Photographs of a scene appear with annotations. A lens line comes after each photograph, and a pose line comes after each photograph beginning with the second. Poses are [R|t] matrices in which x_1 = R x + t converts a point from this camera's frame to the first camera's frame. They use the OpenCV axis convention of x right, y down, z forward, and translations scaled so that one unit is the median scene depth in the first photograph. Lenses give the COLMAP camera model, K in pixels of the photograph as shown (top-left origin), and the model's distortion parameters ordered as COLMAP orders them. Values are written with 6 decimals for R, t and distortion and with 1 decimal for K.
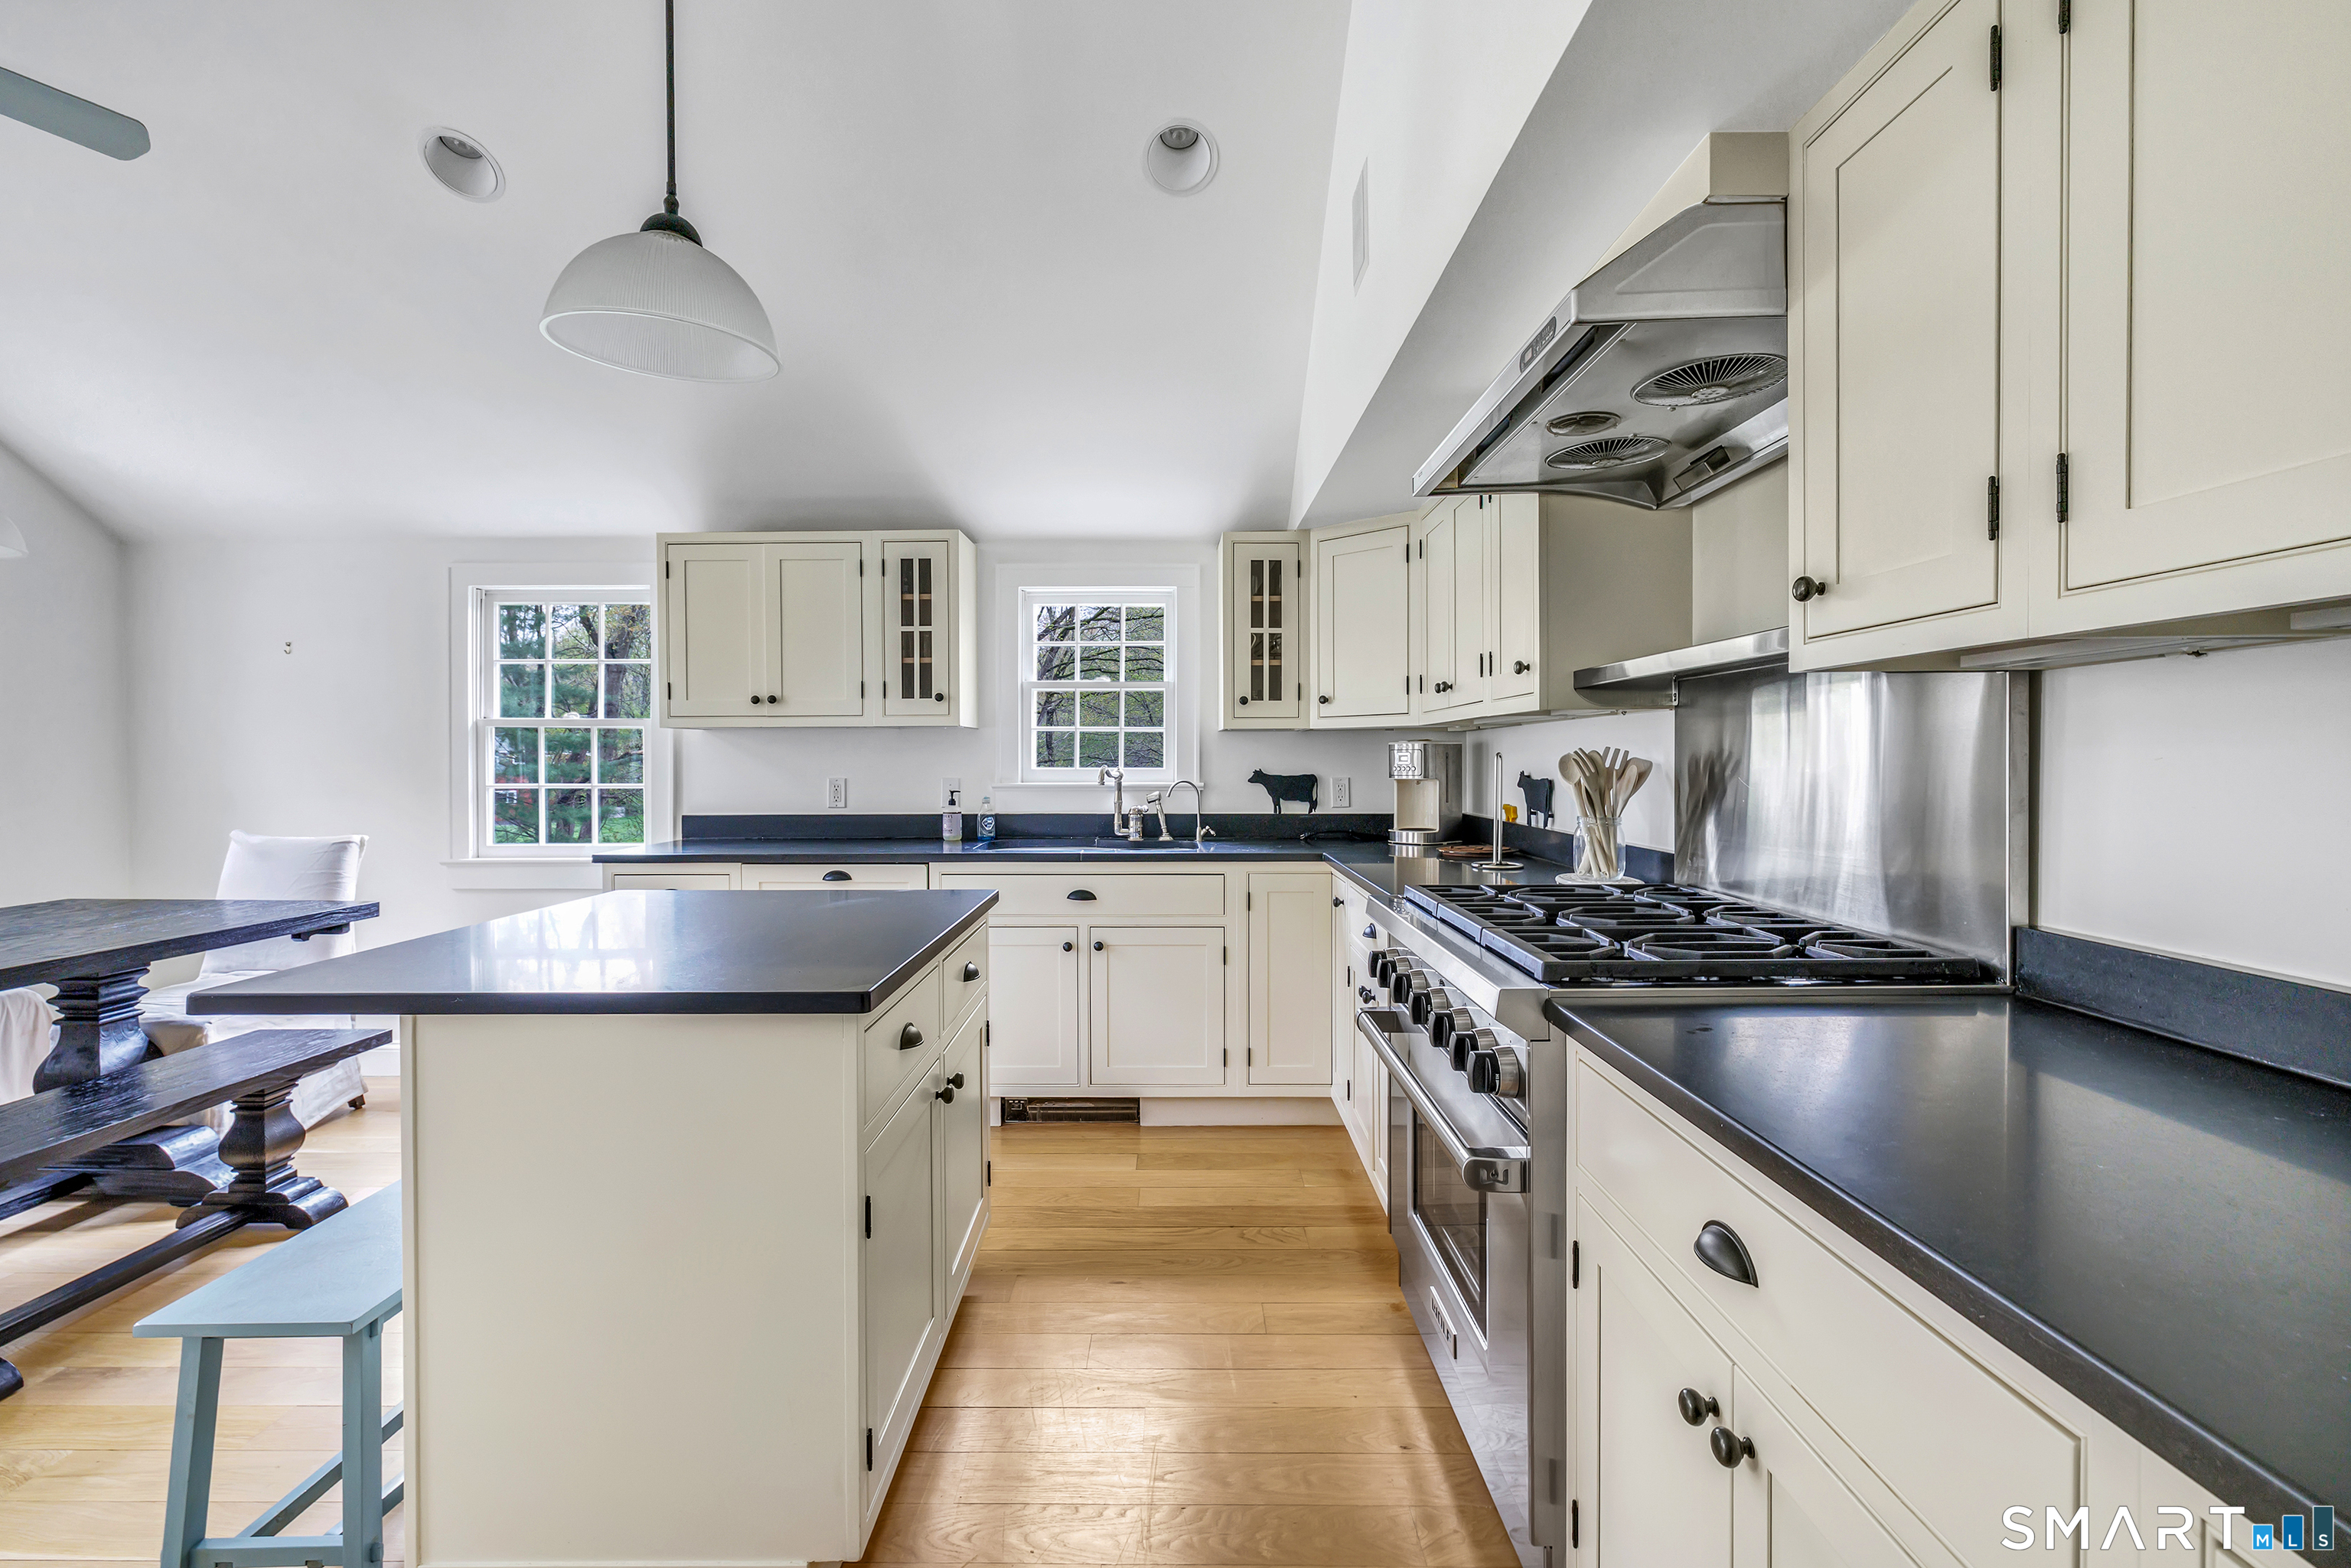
lens RADIAL K [[1063.5, 0, 1172.9], [0, 1063.5, 772.1], [0, 0, 1]] dist [0.000358, 0.000328]
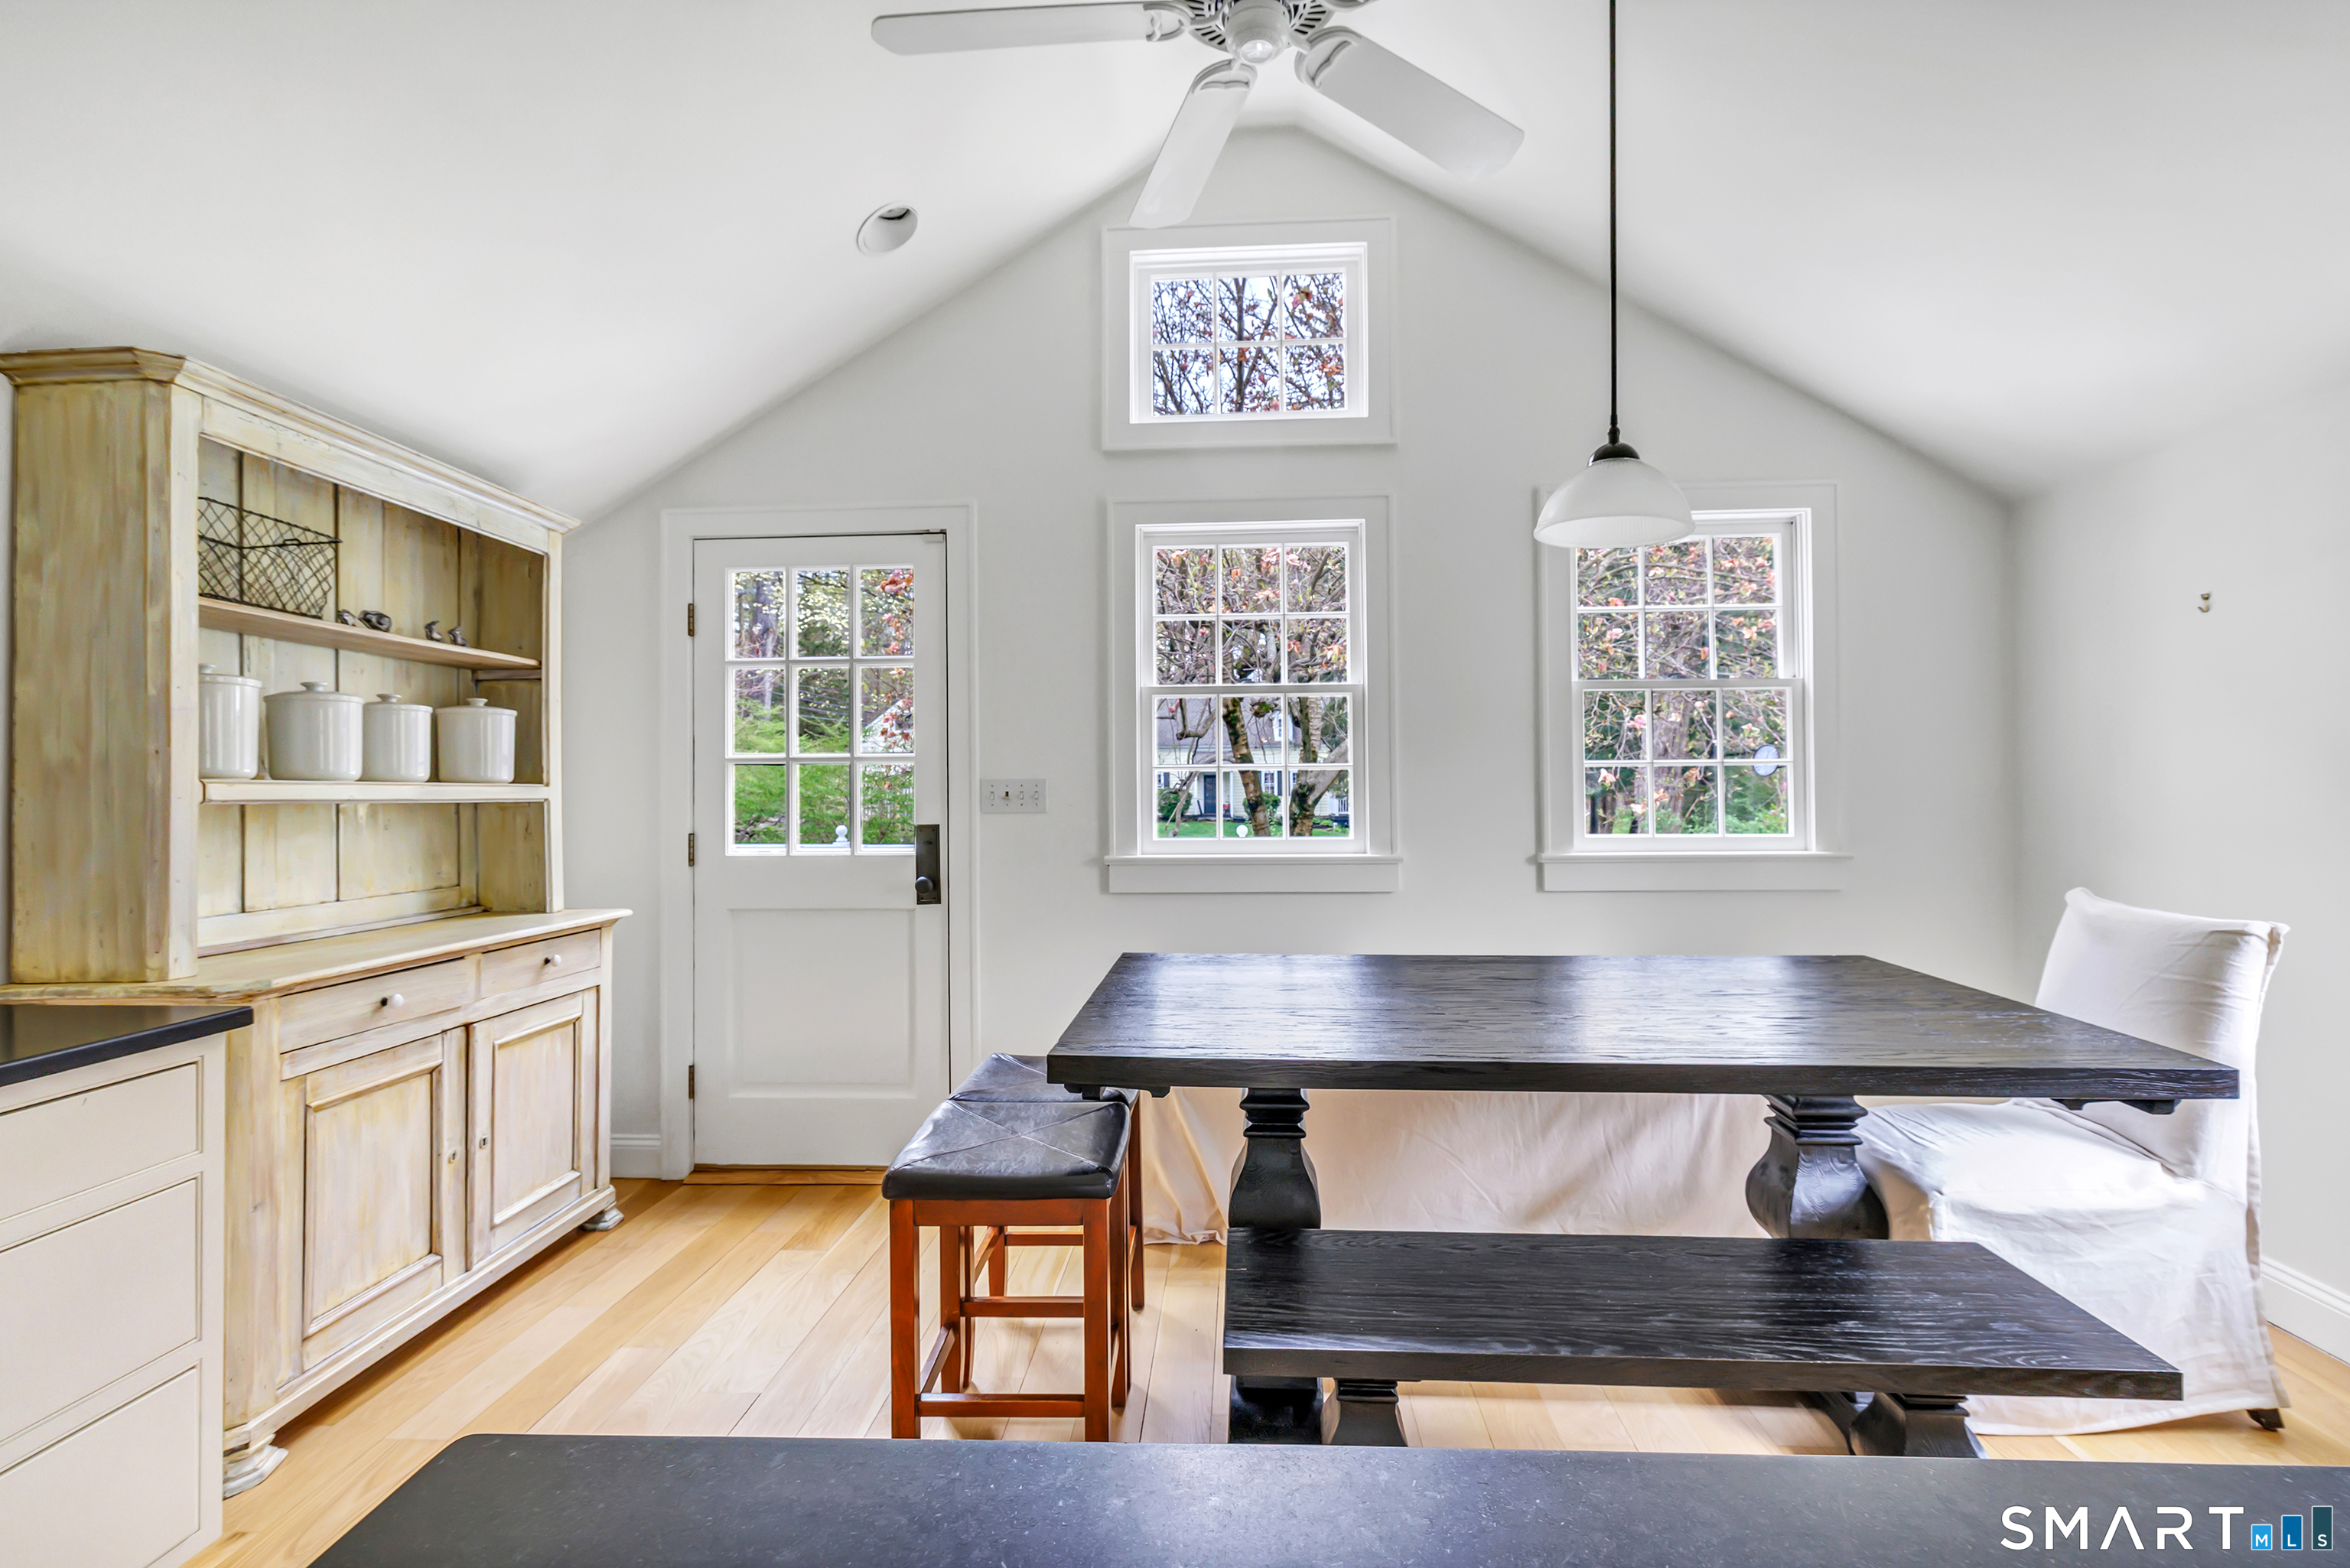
lens RADIAL K [[1033.6, 0, 1169.6], [0, 1033.6, 773.3], [0, 0, 1]] dist [-0.000457, 0.000592]
pose [[-0.052337, -0.005305, -0.998615, -0.223395], [-0.008416, 0.999953, -0.004871, -0.009293], [0.998594, 0.008149, -0.052379, 0.494900]]
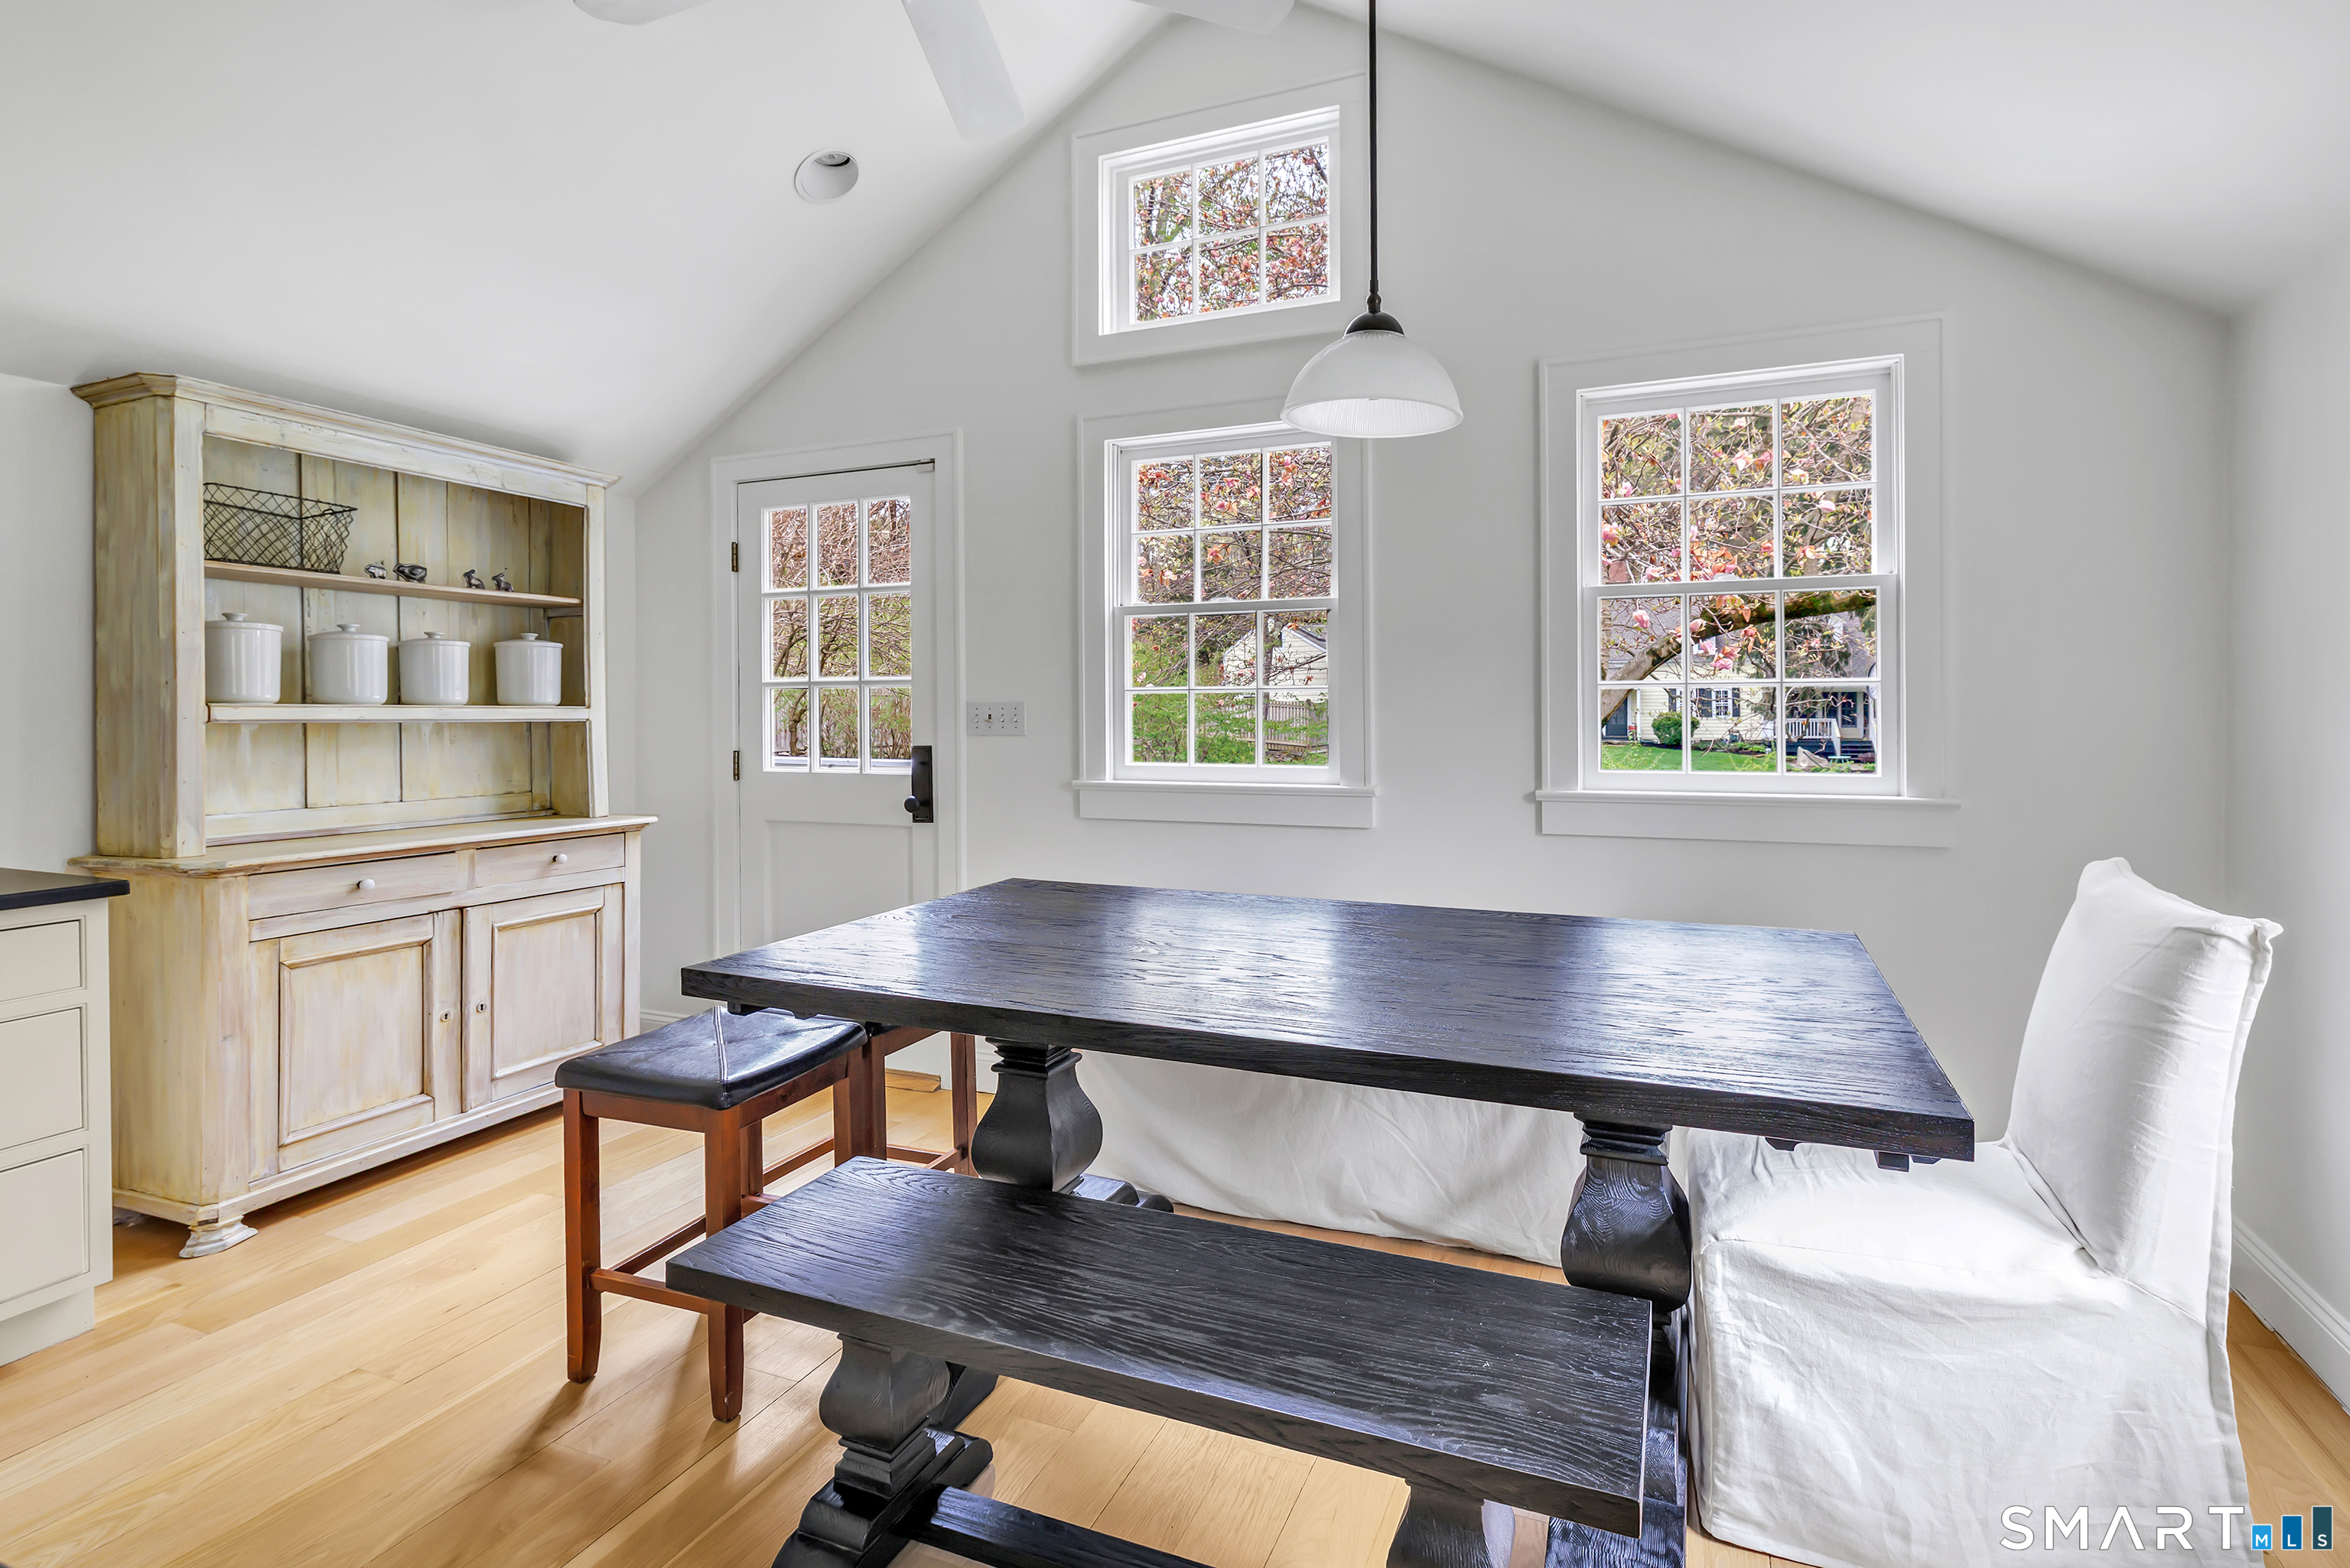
lens RADIAL K [[1064.6, 0, 1176.5], [0, 1064.6, 714.1], [0, 0, 1]] dist [0.000173, -0.000347]
pose [[-0.361845, 0.014081, -0.932132, -0.299461], [-0.008374, 0.999796, 0.018354, -0.015580], [0.932201, 0.014447, -0.361653, 0.804203]]
